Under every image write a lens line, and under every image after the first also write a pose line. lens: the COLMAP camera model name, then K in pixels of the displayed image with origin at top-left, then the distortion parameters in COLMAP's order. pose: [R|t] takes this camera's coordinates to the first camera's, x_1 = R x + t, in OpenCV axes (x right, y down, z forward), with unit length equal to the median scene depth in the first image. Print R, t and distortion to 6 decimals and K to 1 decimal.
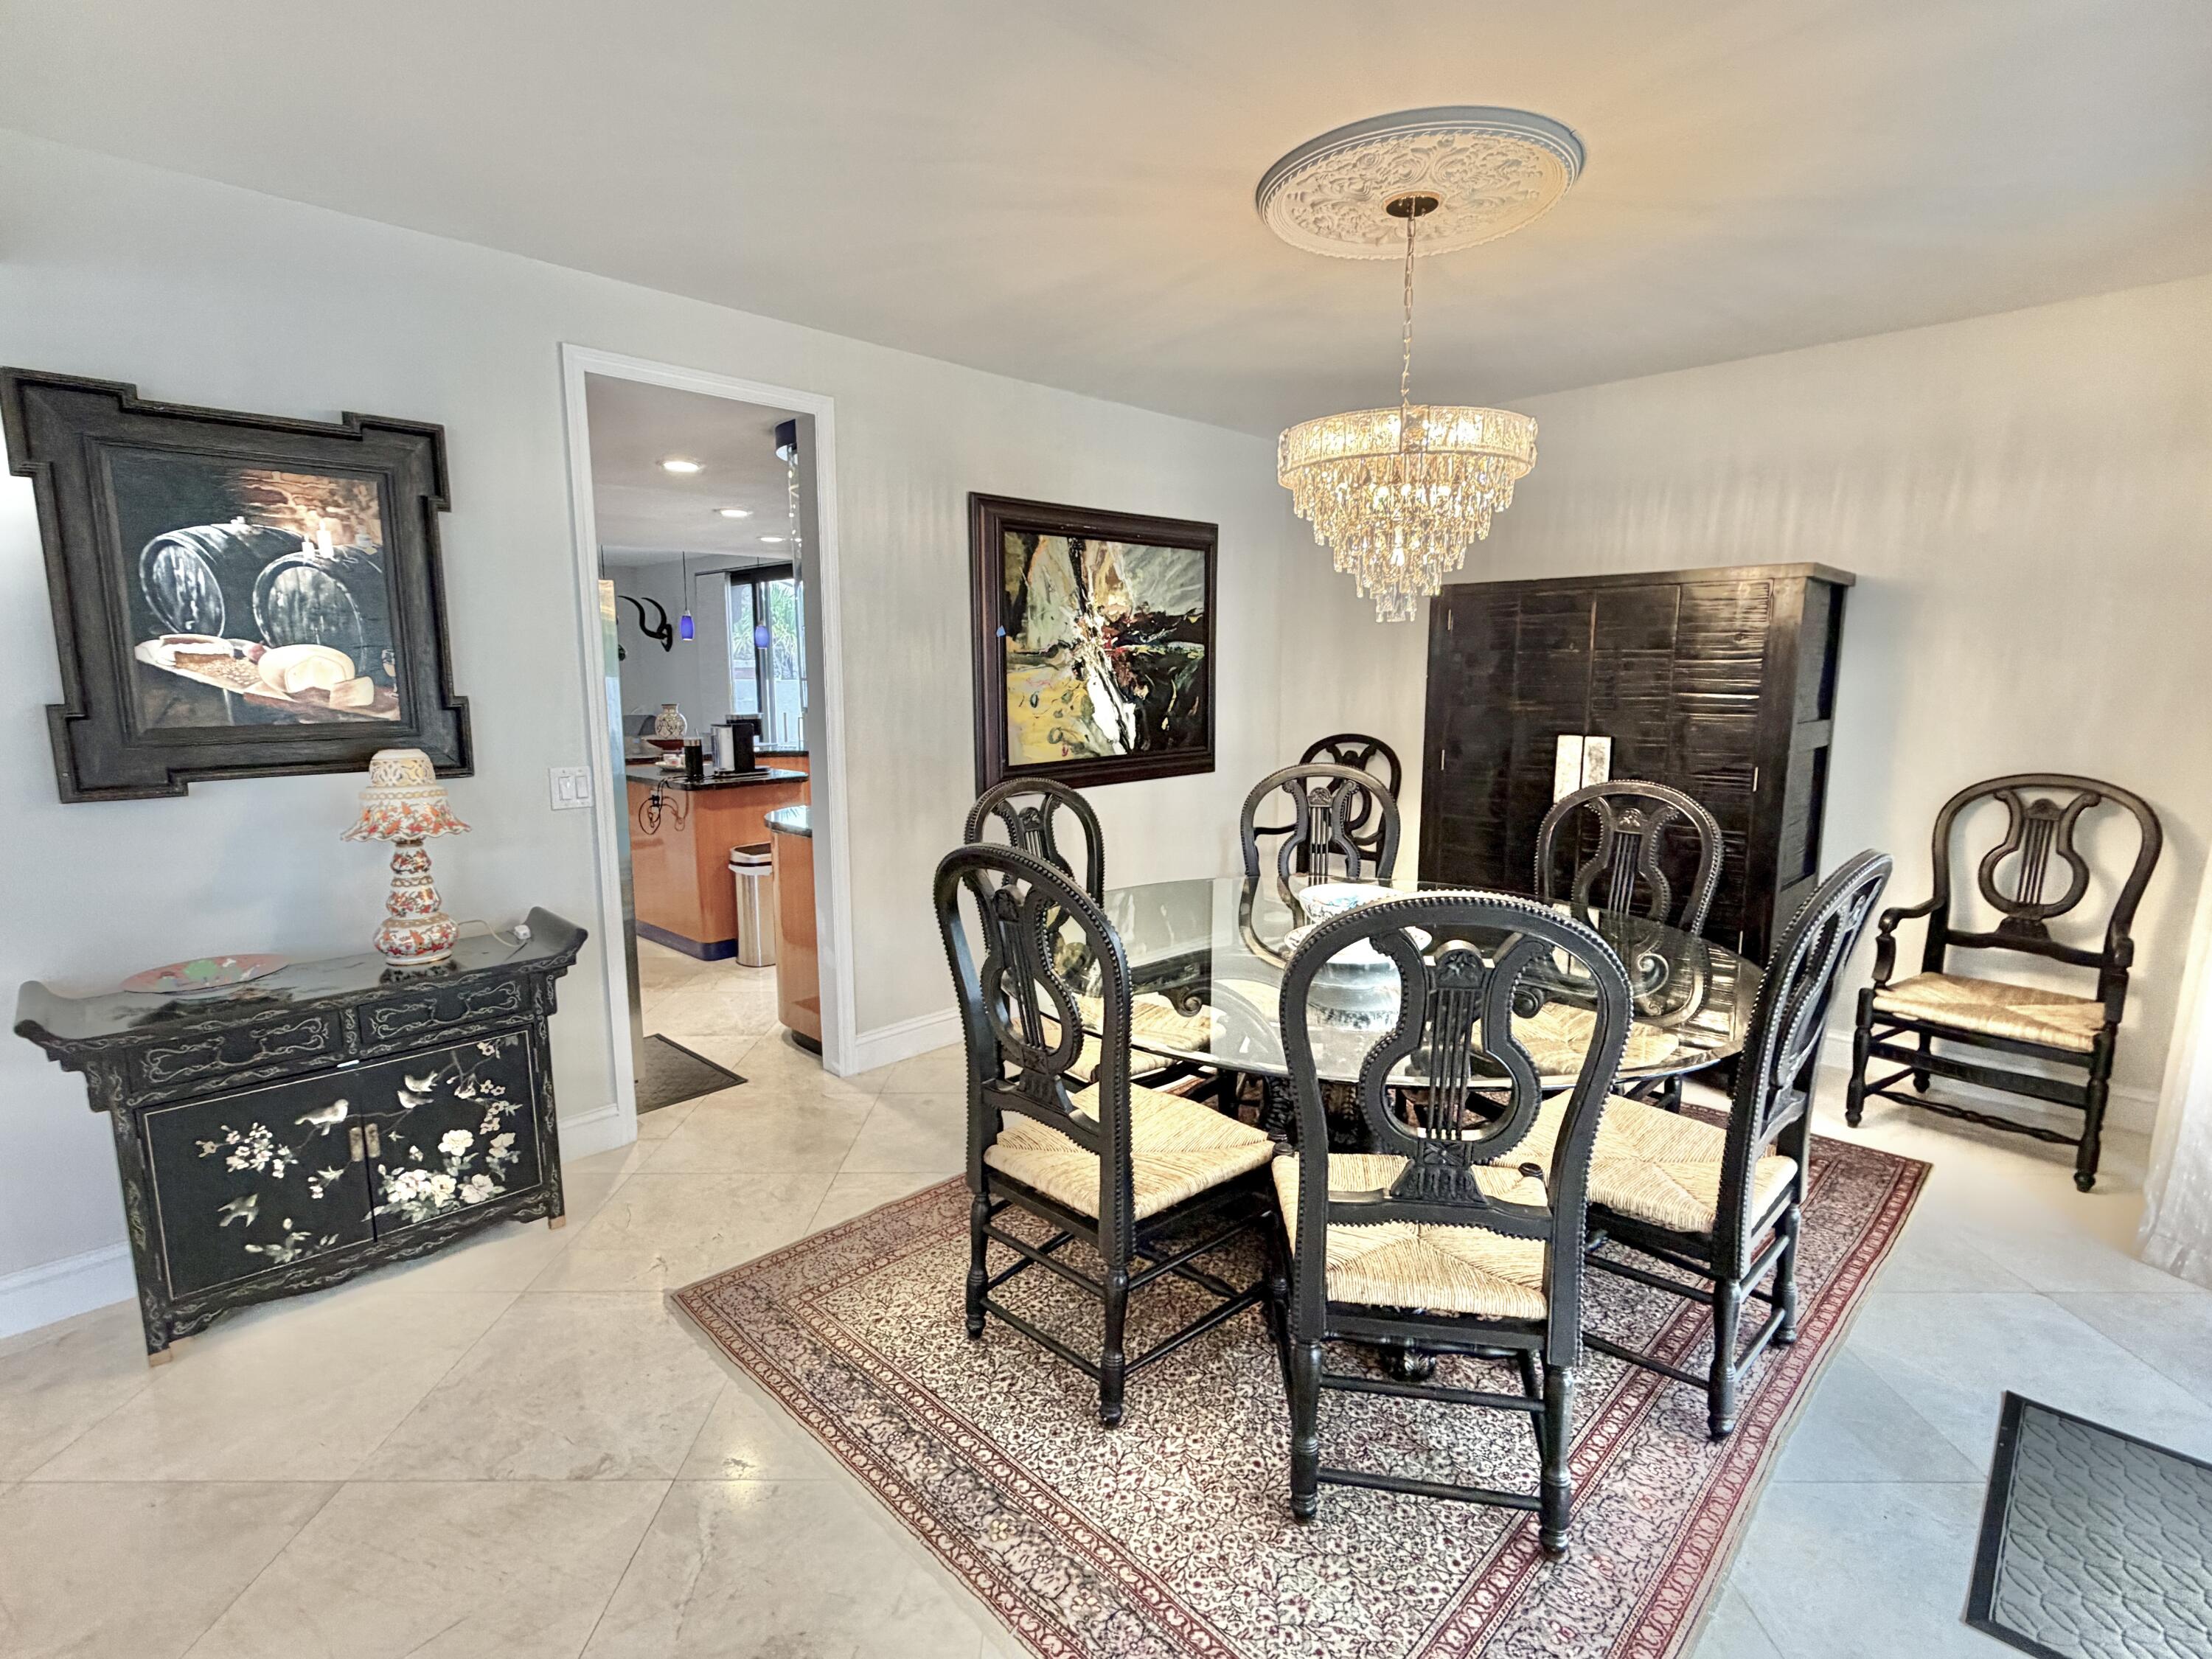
lens RADIAL K [[1094.4, 0, 1097.5], [0, 1094.4, 830.9], [0, 0, 1]] dist [-0.007045, -0.000639]
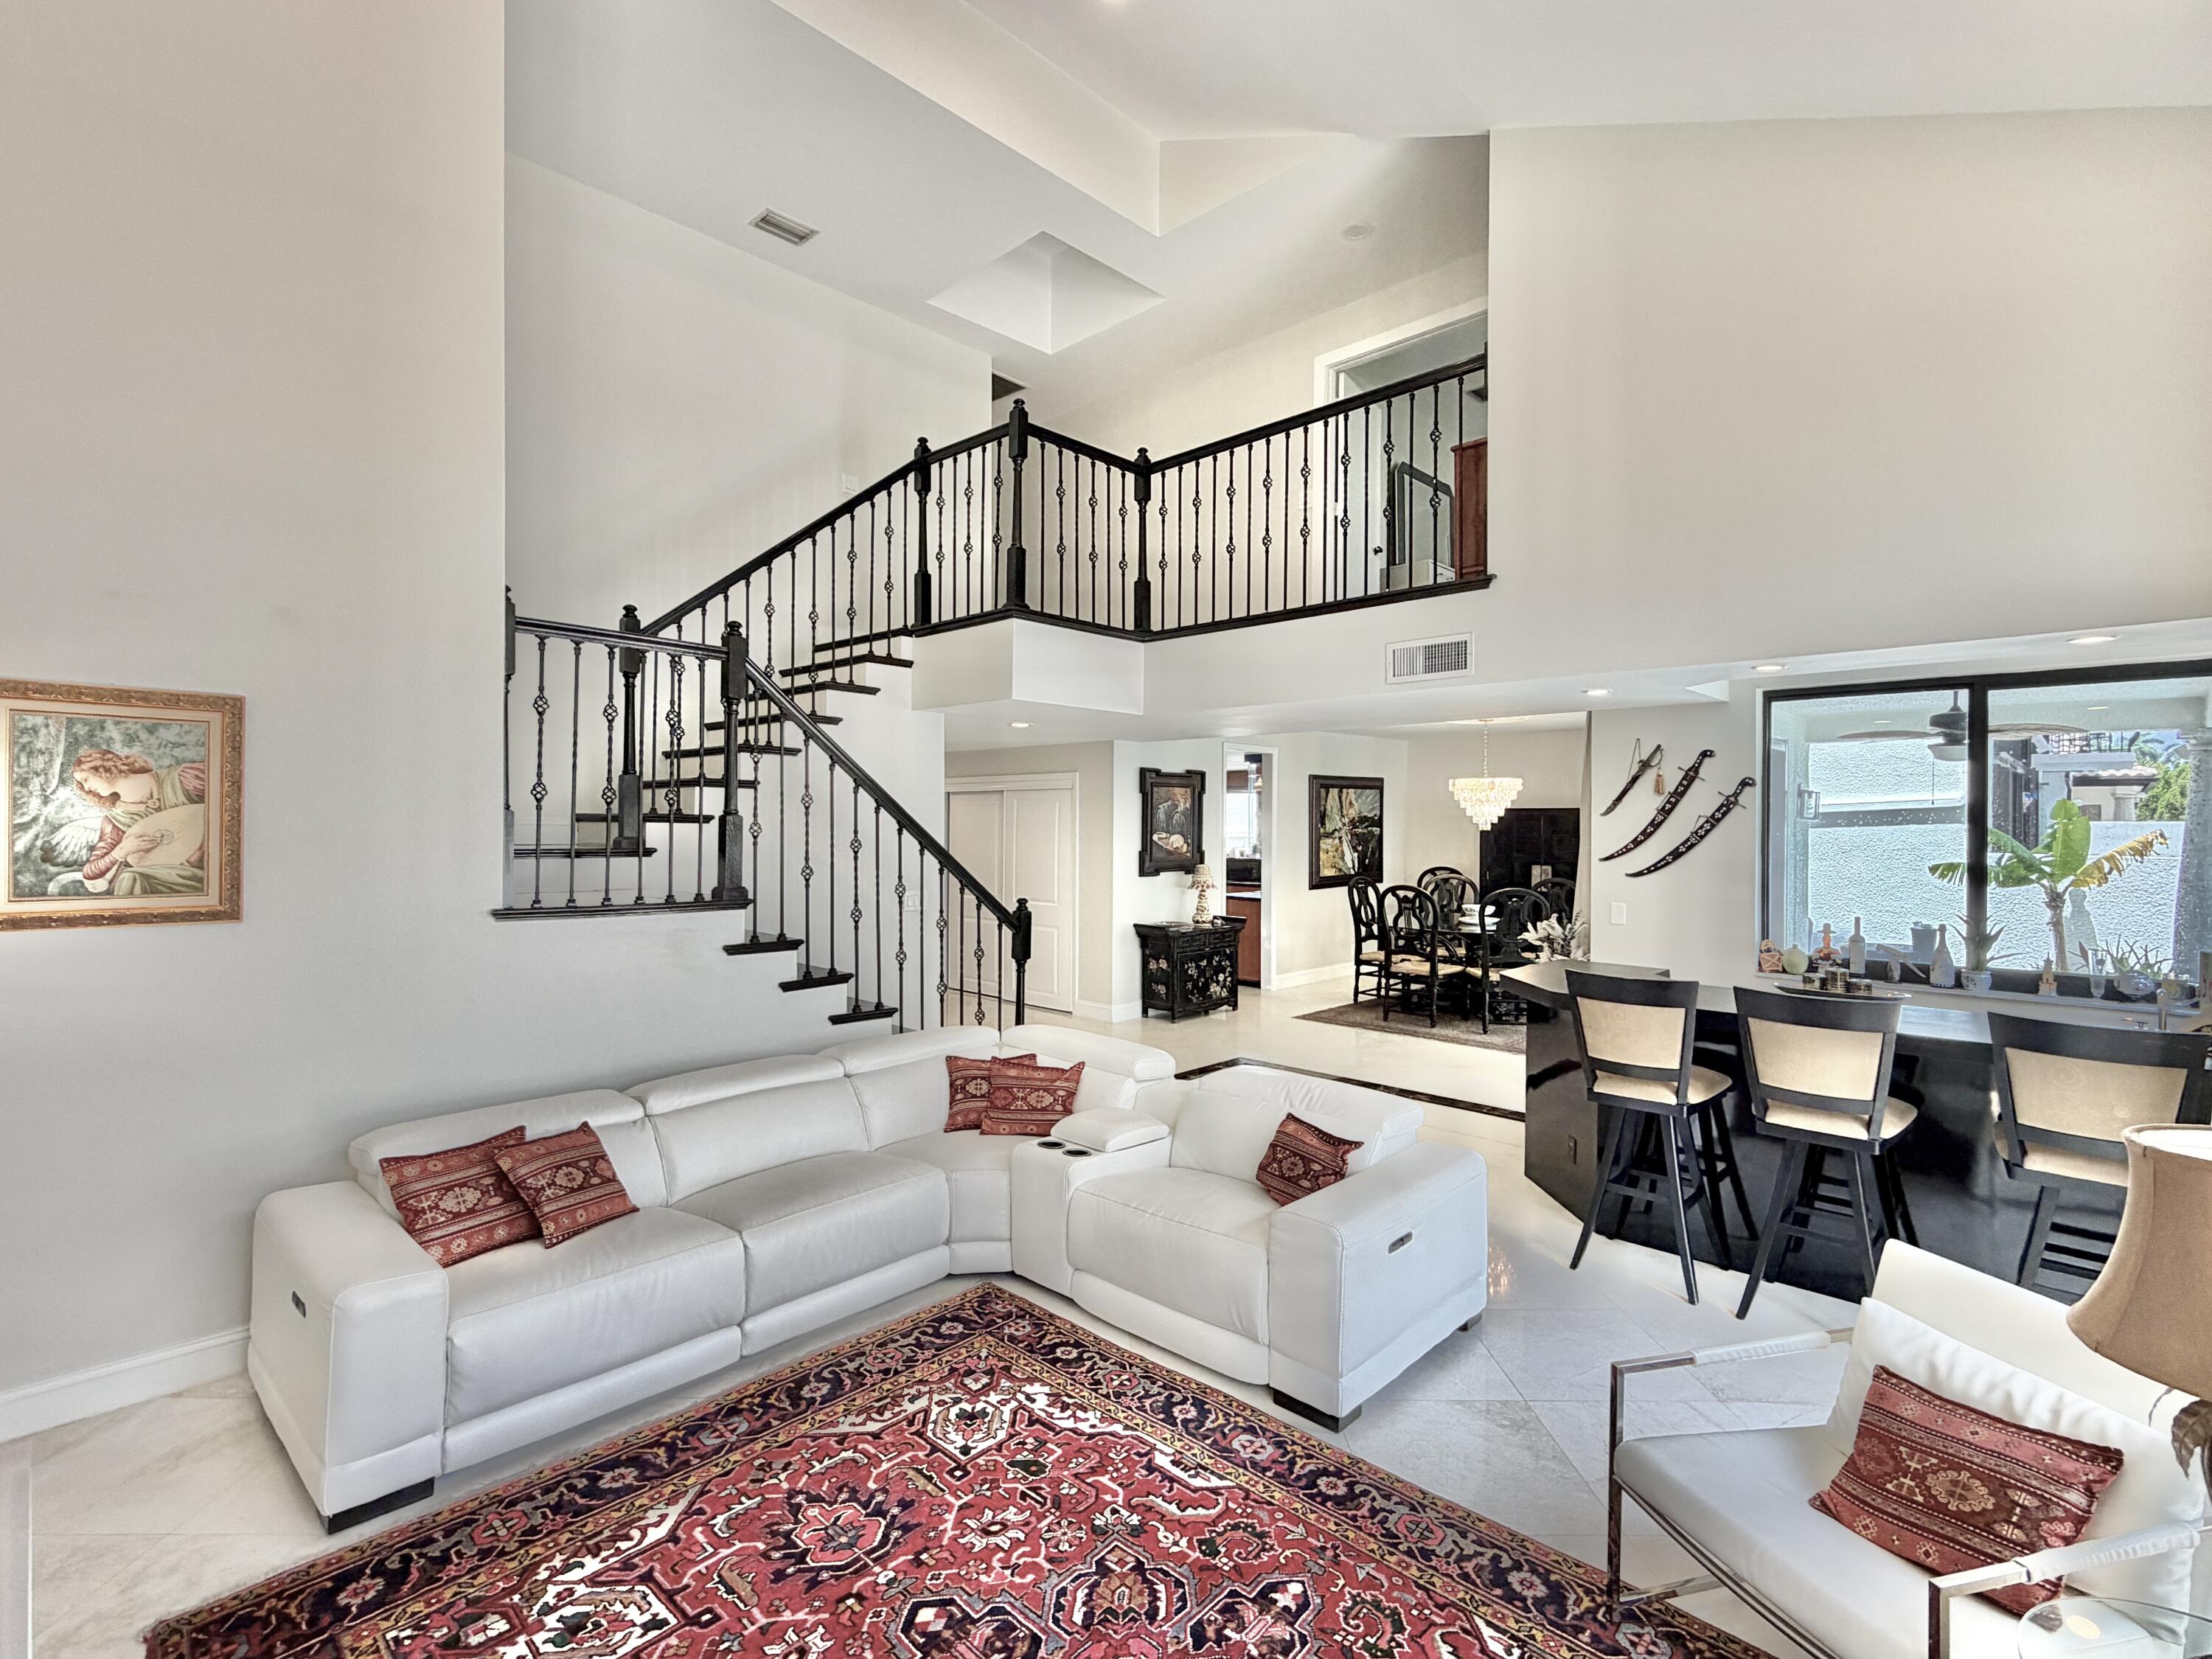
lens RADIAL K [[1042.4, 0, 1107.2], [0, 1042.4, 822.4], [0, 0, 1]] dist [-0.008308, 0.000636]
pose [[0.999928, 0.002925, 0.011672, -0.628224], [-0.001147, 0.988753, -0.149553, 0.186848], [-0.011979, 0.149529, 0.988685, -1.477618]]
